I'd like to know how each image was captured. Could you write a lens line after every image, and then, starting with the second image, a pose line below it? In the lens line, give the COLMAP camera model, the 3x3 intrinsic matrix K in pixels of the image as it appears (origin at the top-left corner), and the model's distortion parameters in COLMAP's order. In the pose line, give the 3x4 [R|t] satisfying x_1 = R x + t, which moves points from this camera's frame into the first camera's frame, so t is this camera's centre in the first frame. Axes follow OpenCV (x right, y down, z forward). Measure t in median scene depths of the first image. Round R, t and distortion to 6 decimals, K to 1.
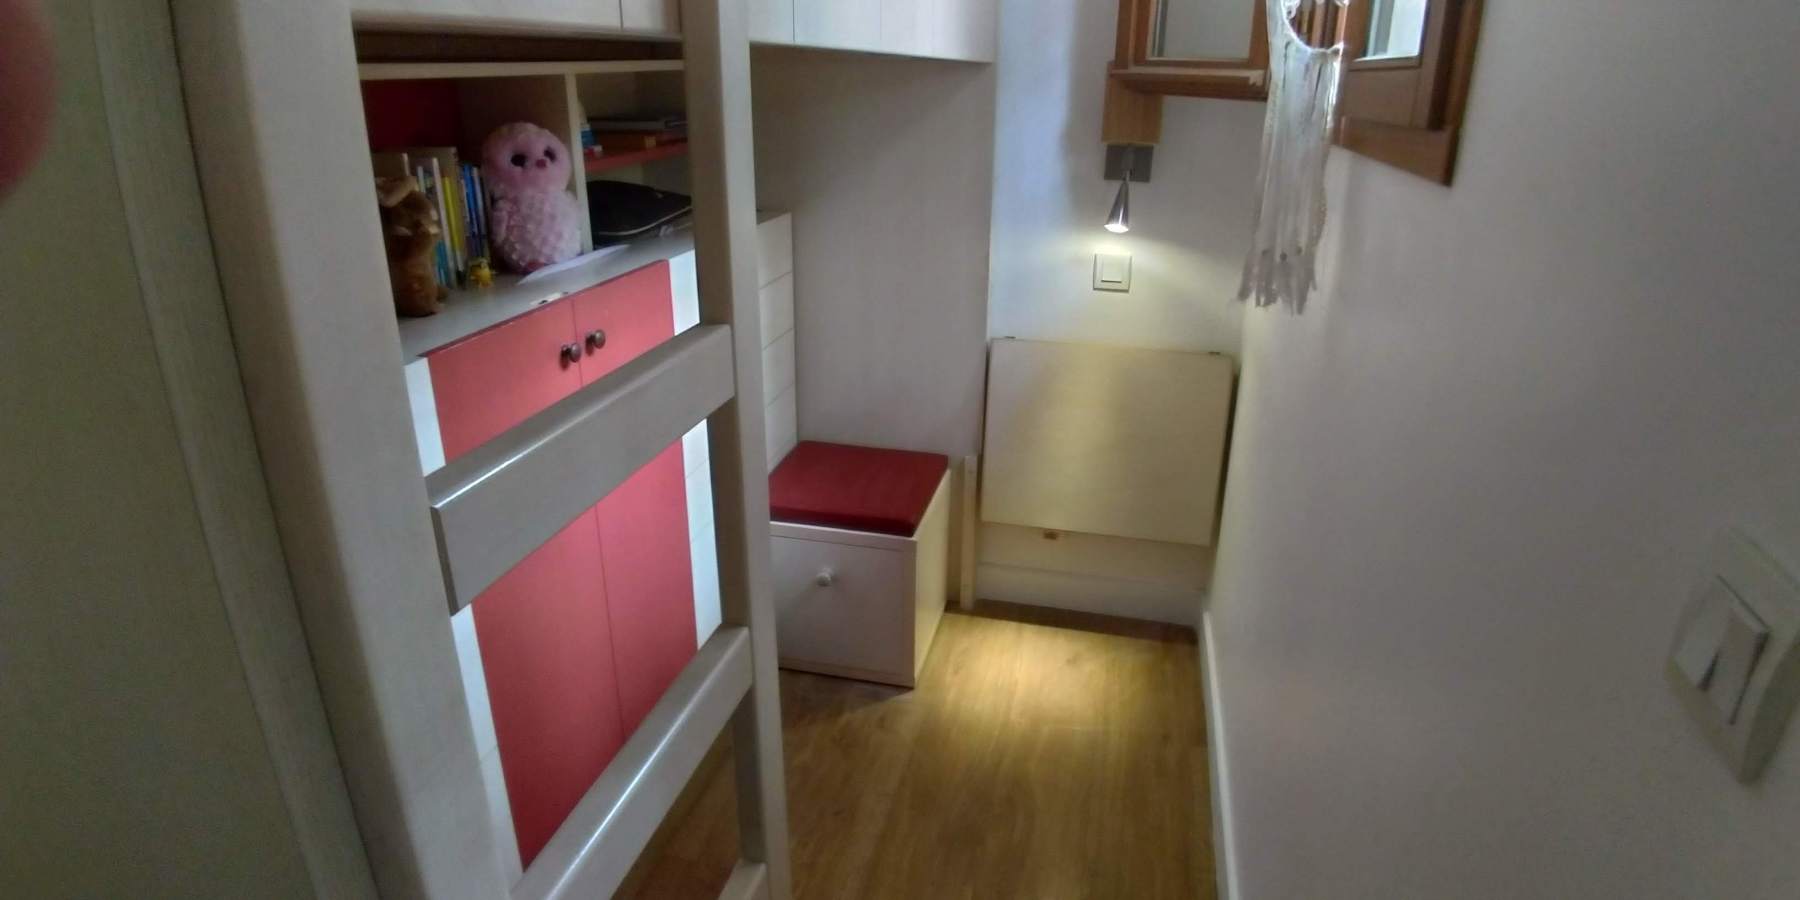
lens RADIAL K [[966.4, 0, 912.4], [0, 966.4, 446.4], [0, 0, 1]] dist [-0.060704, -0.000183]
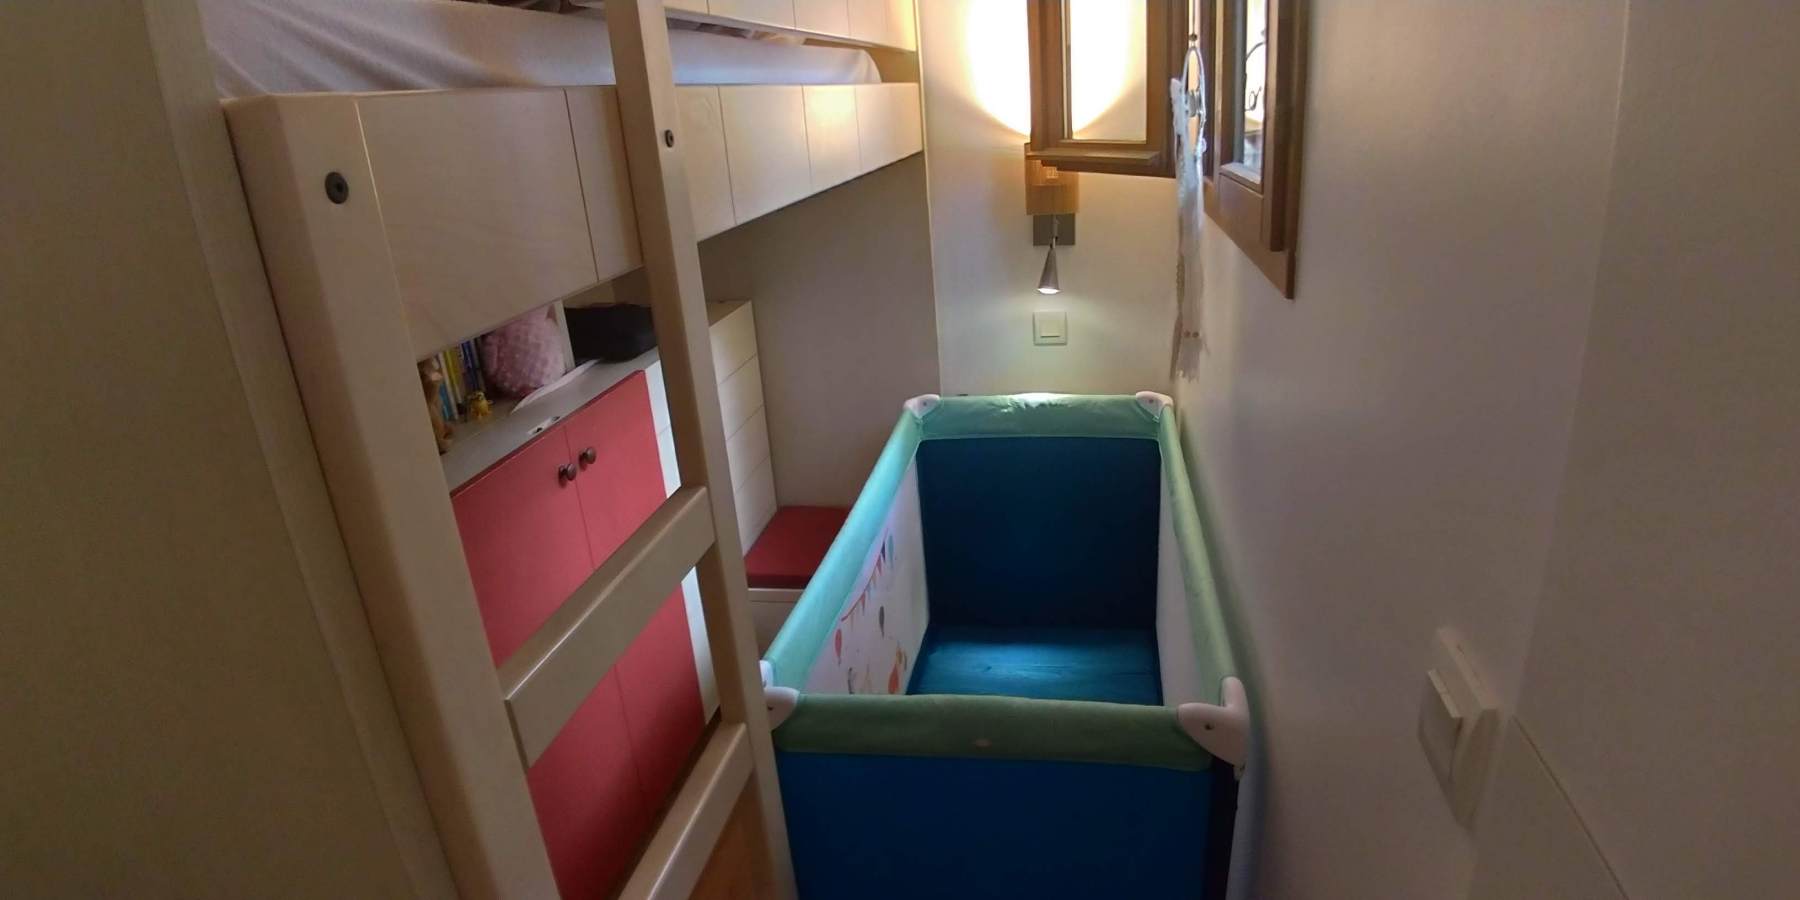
lens RADIAL K [[966.4, 0, 892.6], [0, 966.4, 439.2], [0, 0, 1]] dist [-0.060704, -0.000183]
pose [[0.995099, -0.098844, -0.002908, 0.029341], [0.098761, 0.994885, -0.021236, -0.068921], [0.004993, 0.020845, 0.999770, -0.117661]]
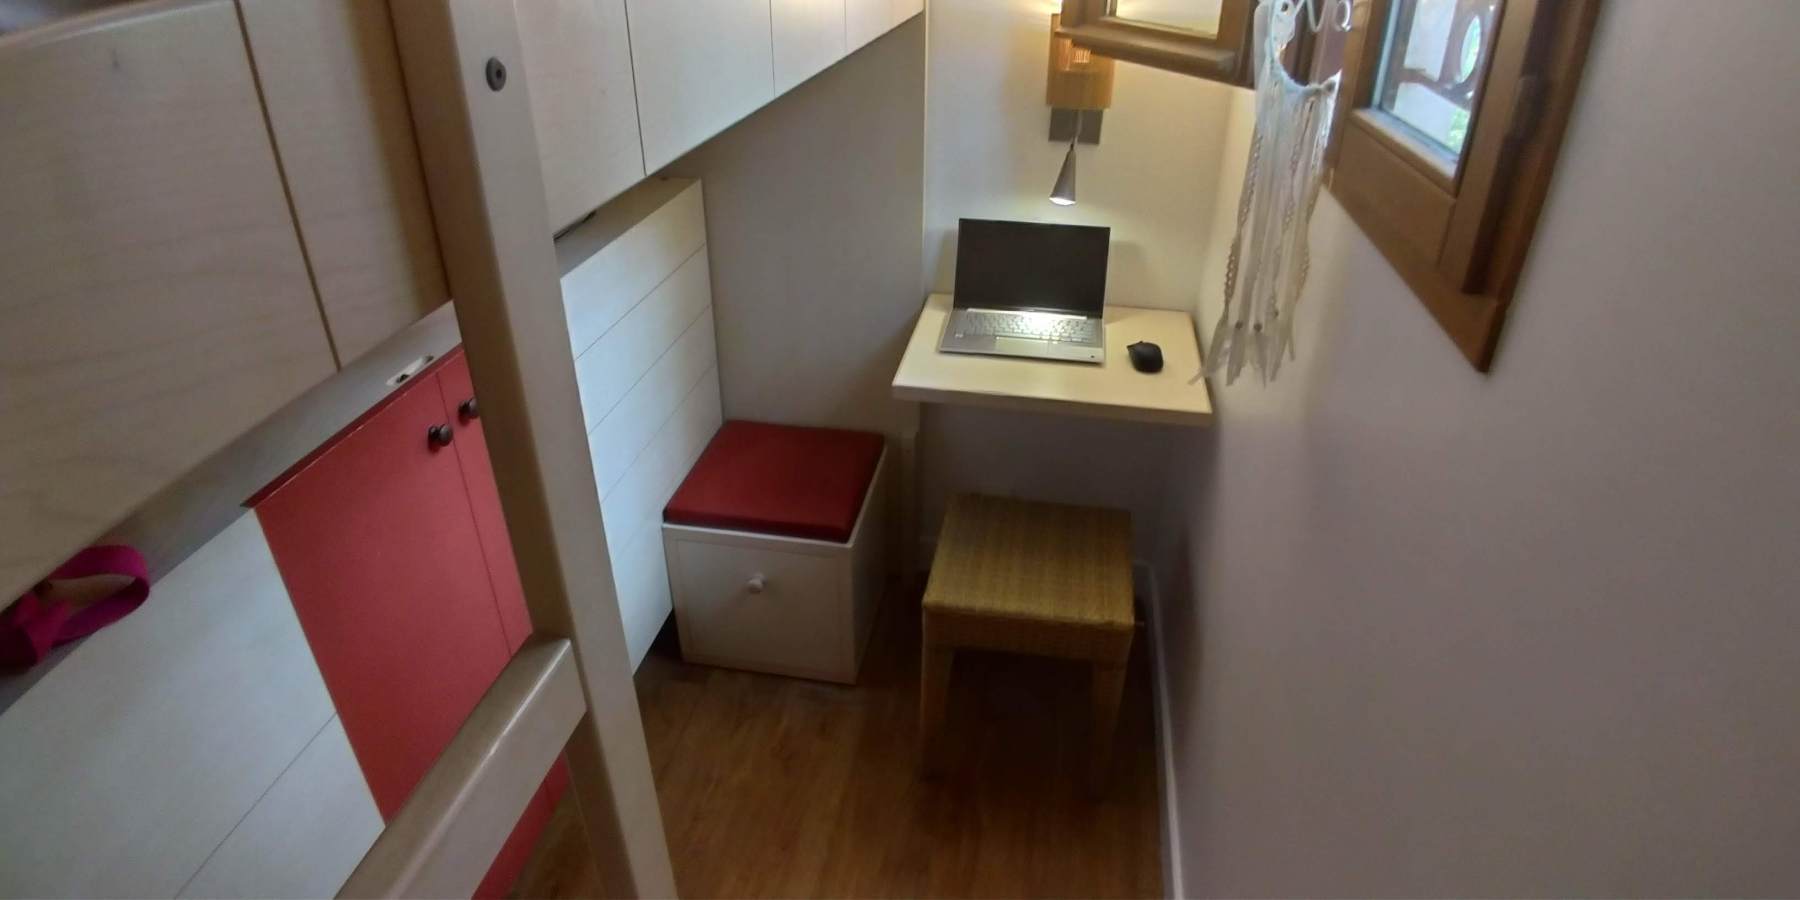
lens RADIAL K [[966.4, 0, 888.4], [0, 966.4, 441.3], [0, 0, 1]] dist [-0.060704, -0.000183]
pose [[0.999184, -0.031916, 0.024771, 0.026794], [0.027795, 0.988015, 0.151832, -0.195406], [-0.029321, -0.151019, 0.988096, 0.120223]]
